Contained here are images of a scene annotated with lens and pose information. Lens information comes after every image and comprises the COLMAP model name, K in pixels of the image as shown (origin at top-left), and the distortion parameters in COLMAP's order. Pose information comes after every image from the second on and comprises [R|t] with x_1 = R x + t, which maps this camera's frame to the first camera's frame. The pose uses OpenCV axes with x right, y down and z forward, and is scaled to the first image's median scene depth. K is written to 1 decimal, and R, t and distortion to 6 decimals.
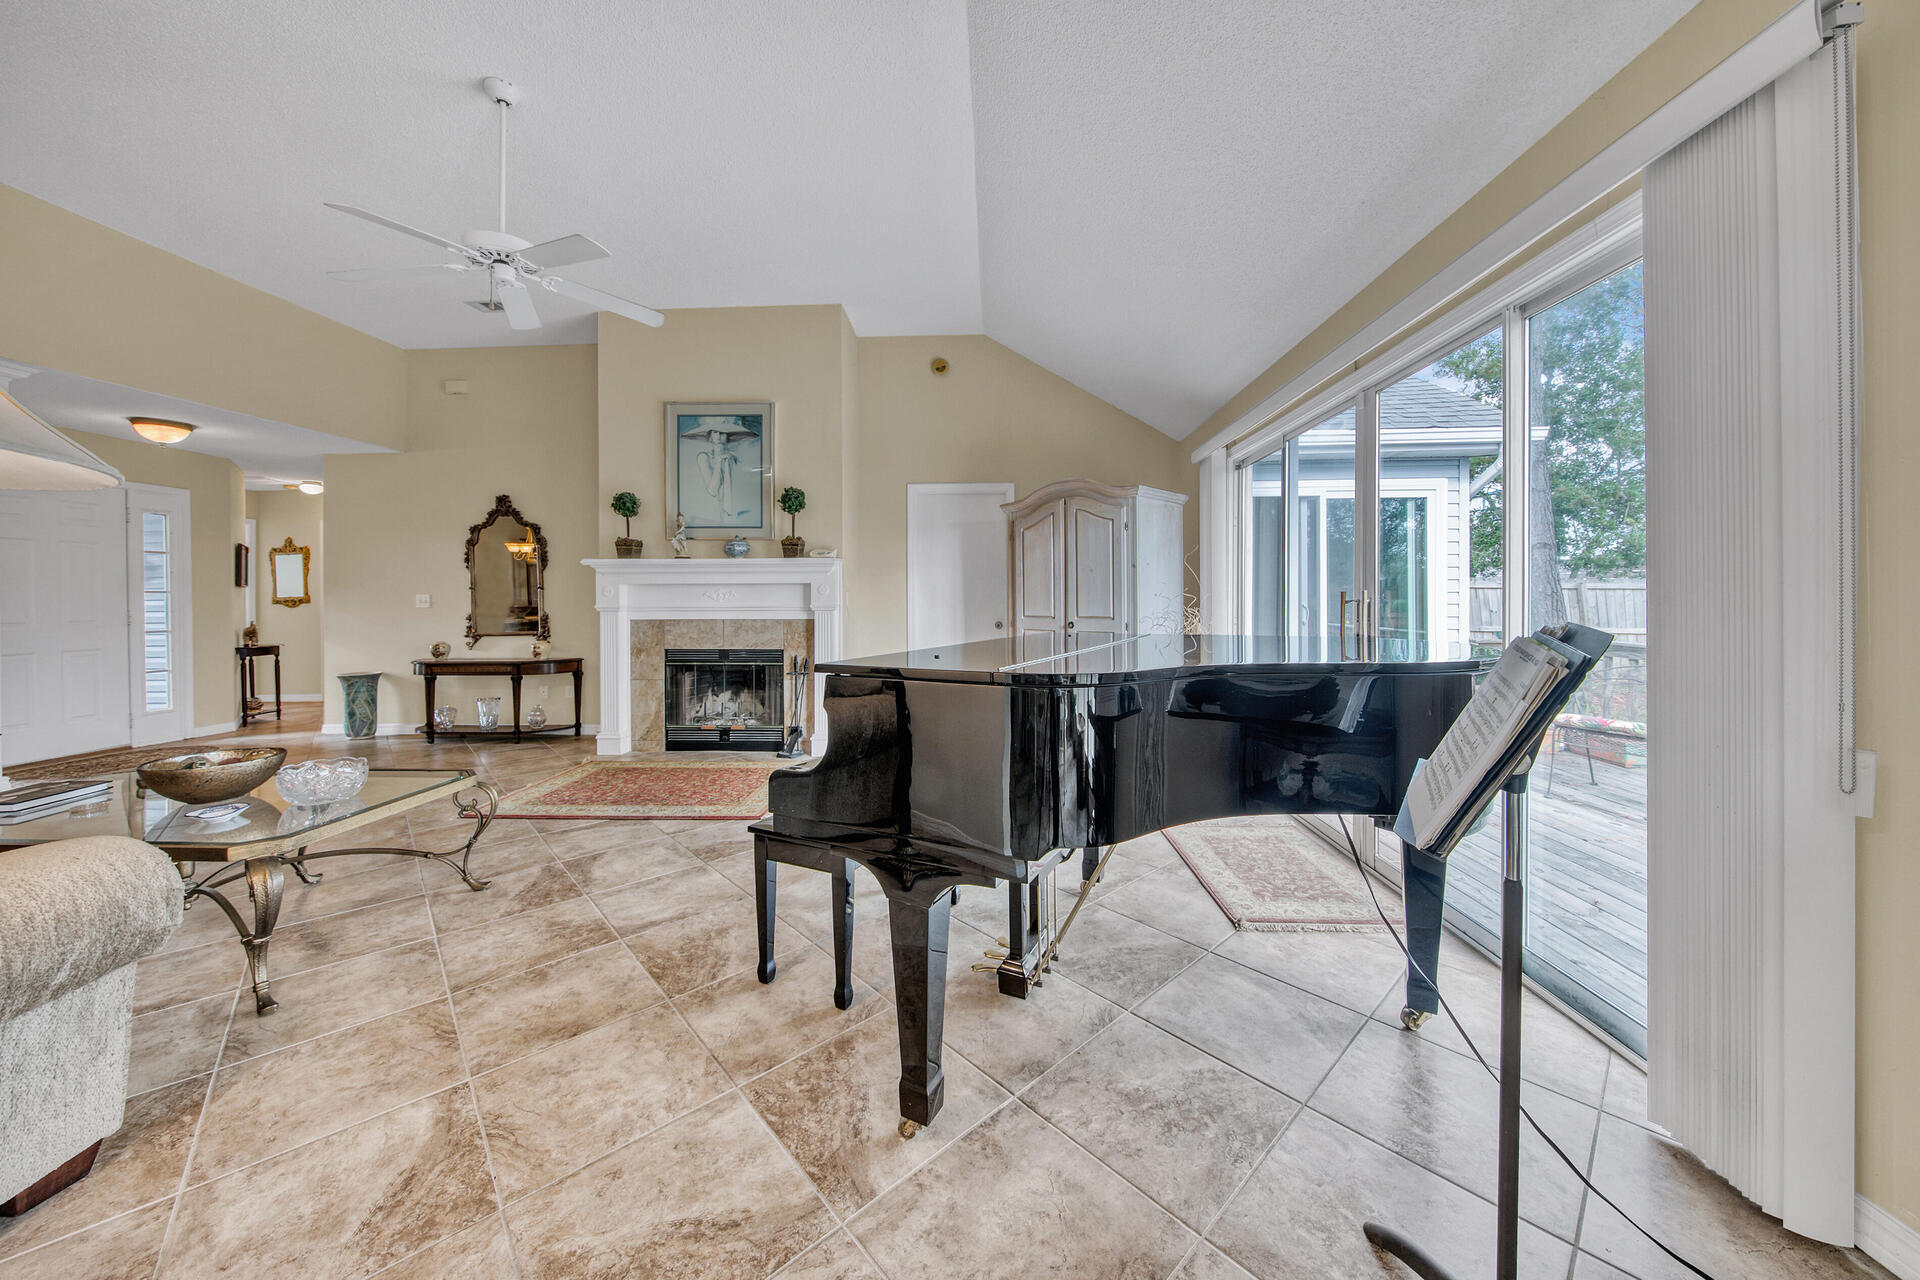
lens RADIAL K [[653.8, 0, 967.3], [0, 653.8, 595.5], [0, 0, 1]] dist [-0.001608, -0.002045]
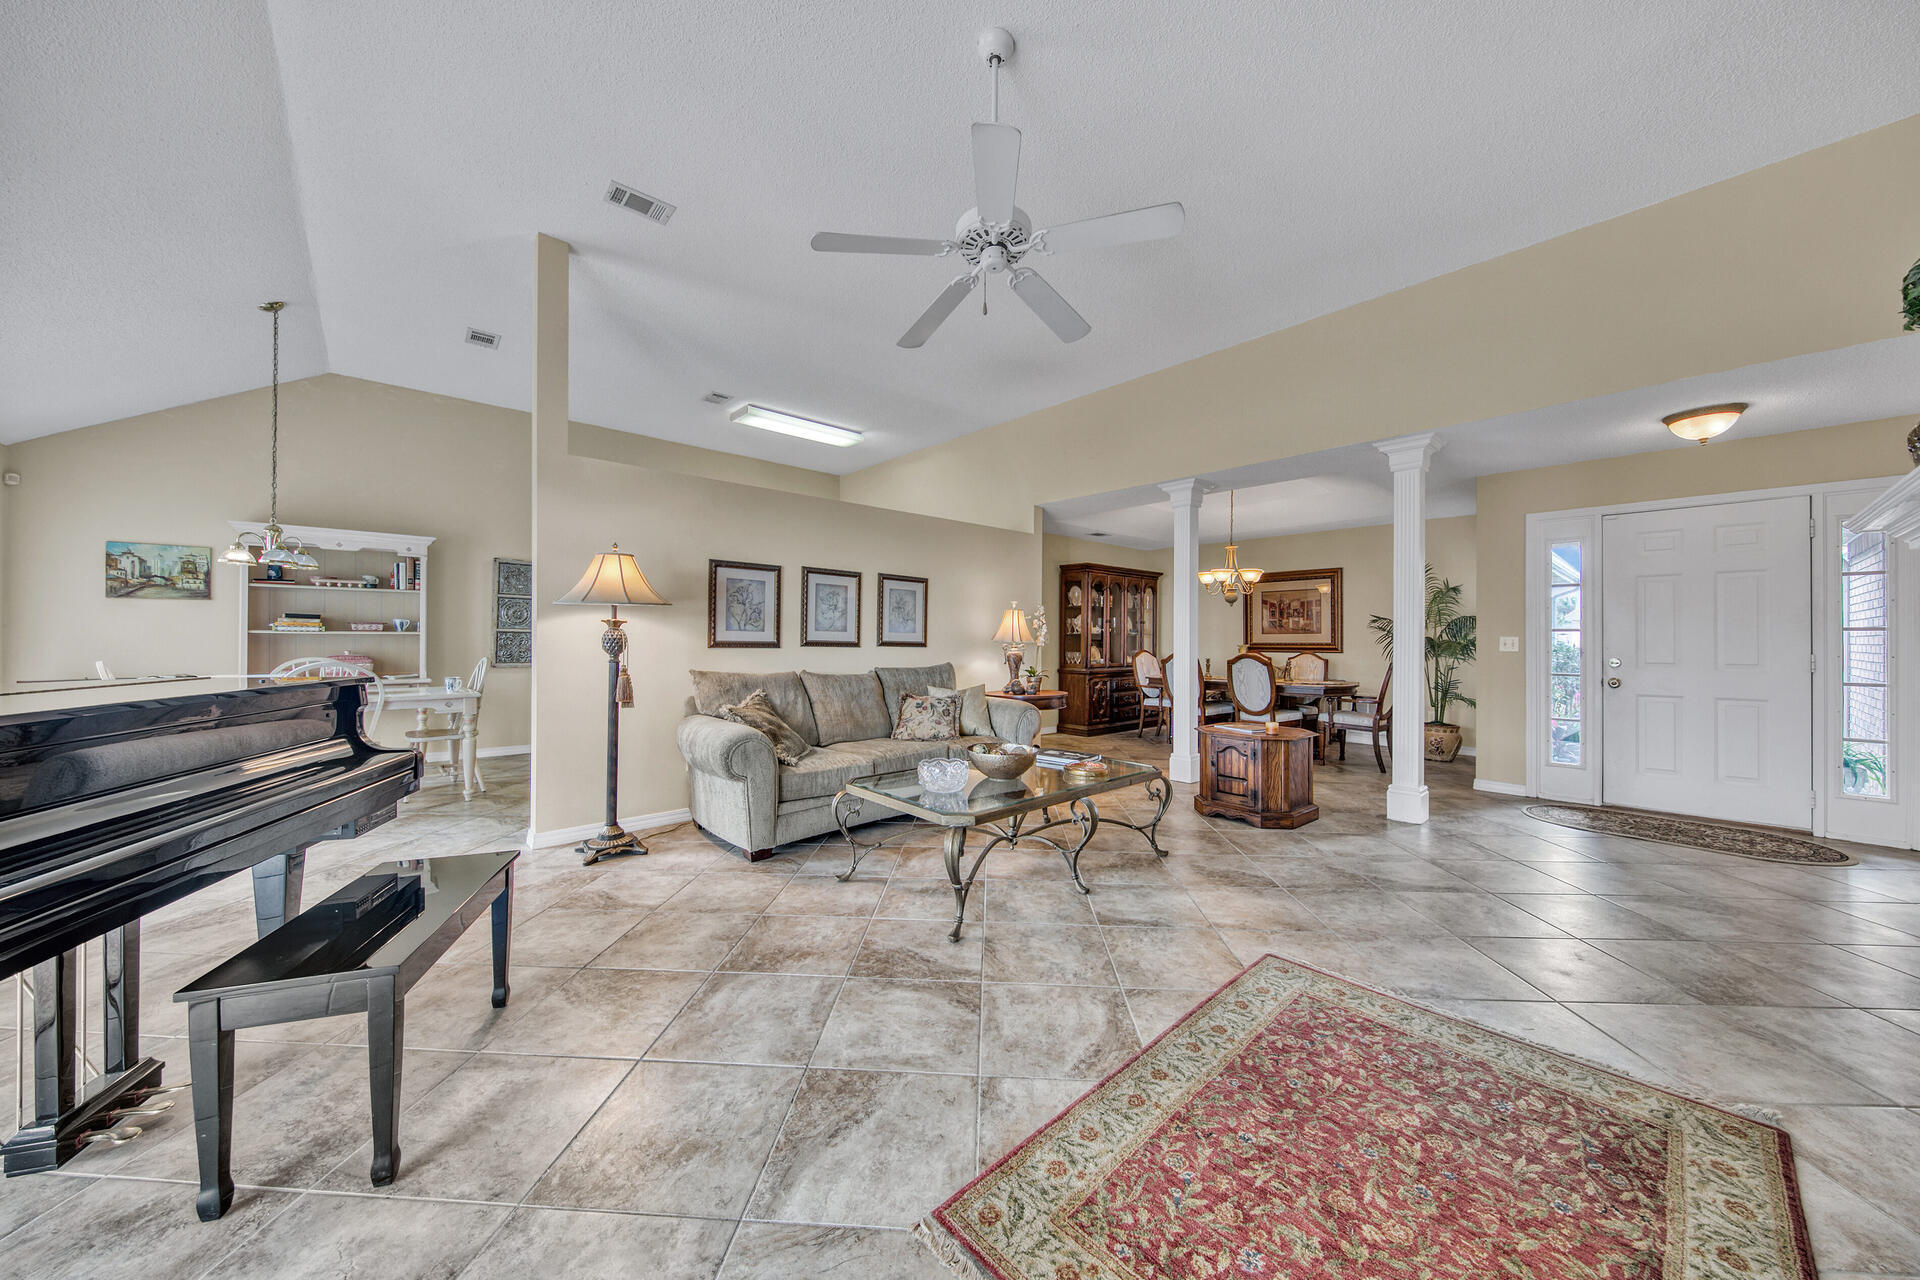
lens RADIAL K [[653.8, 0, 954.6], [0, 653.8, 639.4], [0, 0, 1]] dist [-0.001608, -0.002045]
pose [[-0.728555, 0.004314, -0.684974, -0.045203], [0.003054, 0.999991, 0.003050, 0.002361], [0.684981, 0.000130, -0.728561, 0.869547]]
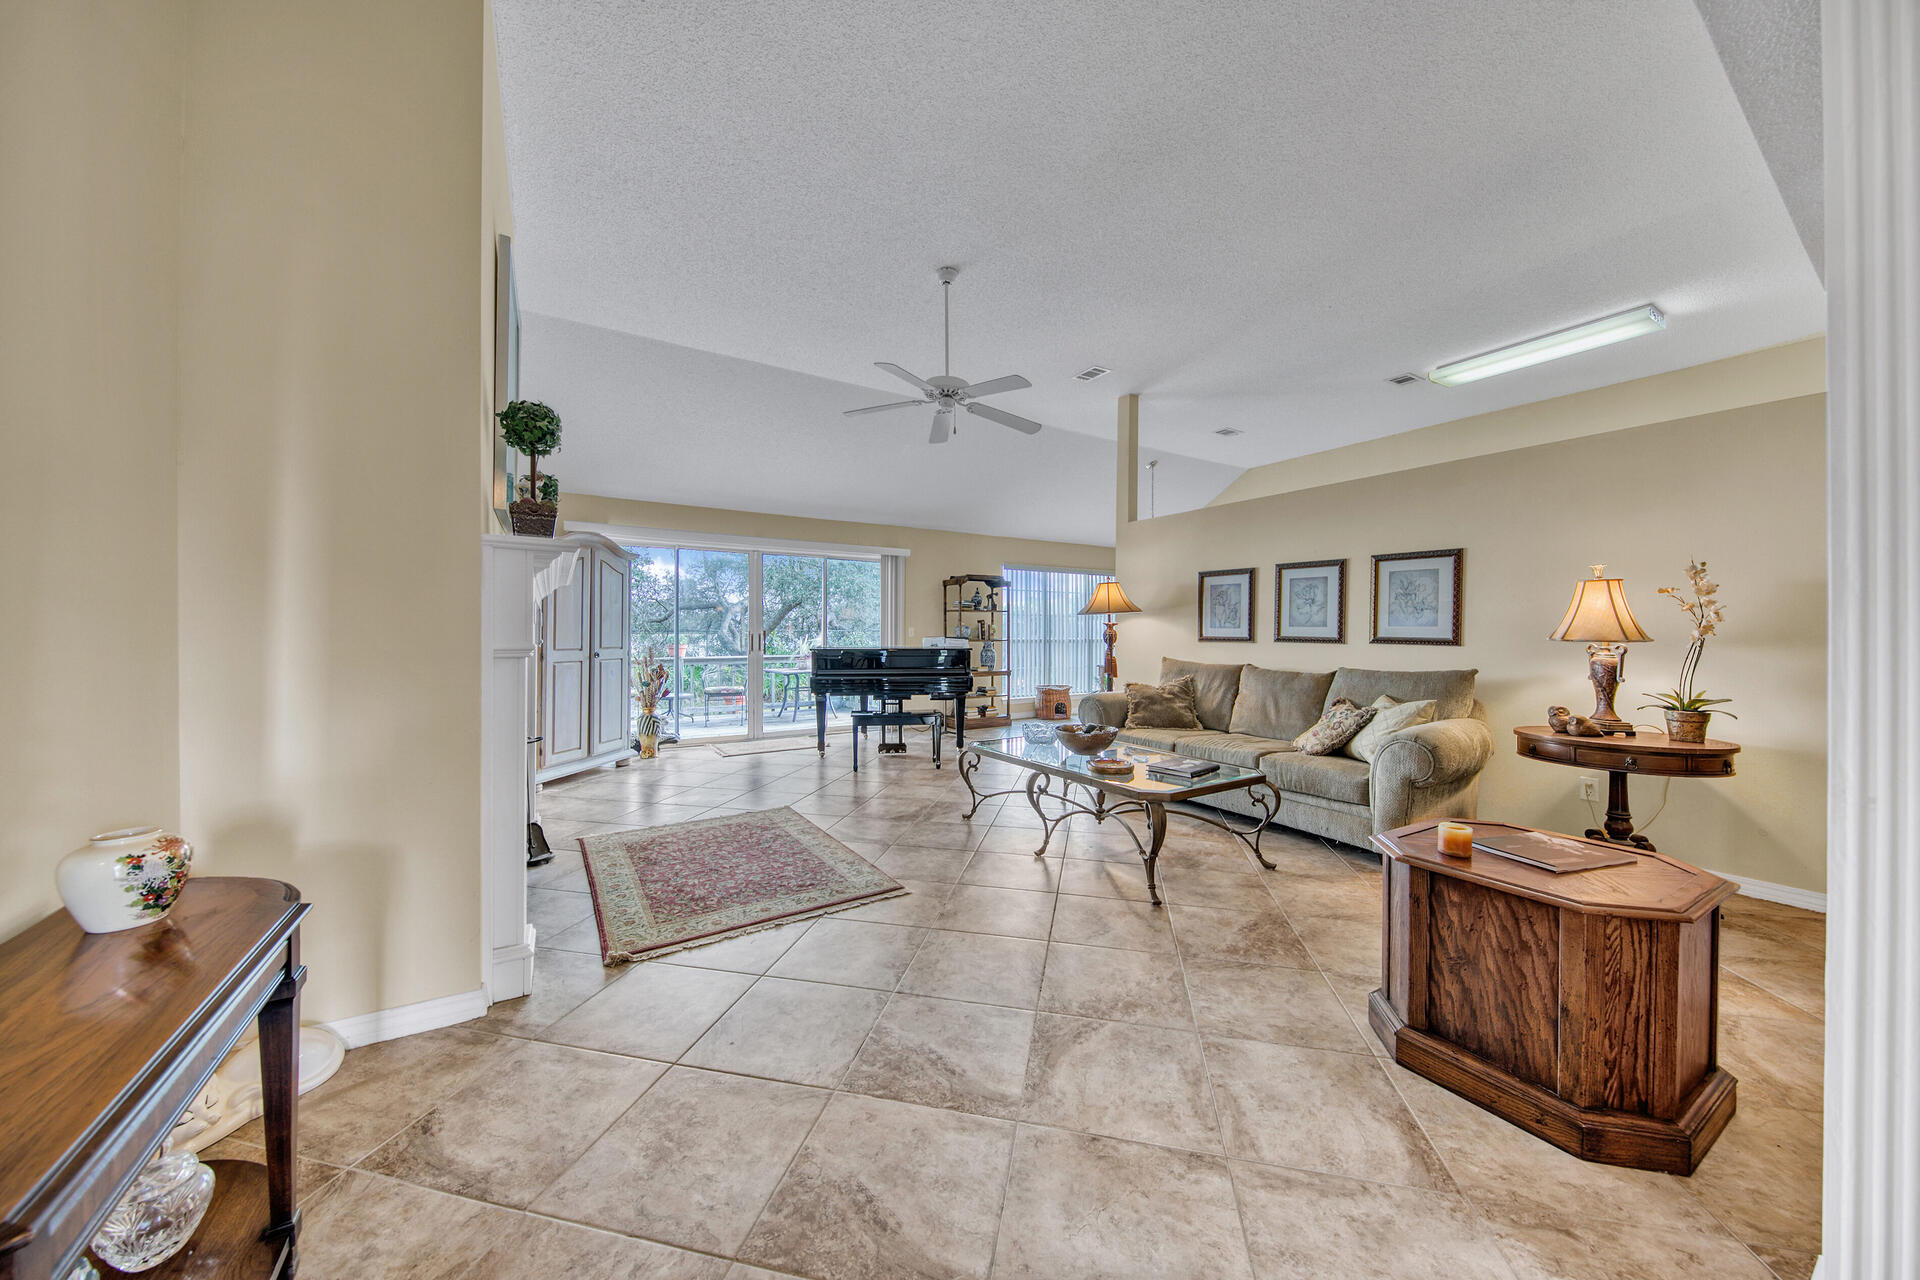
lens RADIAL K [[653.8, 0, 950.1], [0, 653.8, 636.5], [0, 0, 1]] dist [-0.001608, -0.002045]
pose [[-0.542166, 0.002002, 0.840269, -1.036138], [-0.003735, 0.999982, -0.004792, 0.012776], [-0.840263, -0.005737, -0.542148, 0.960979]]
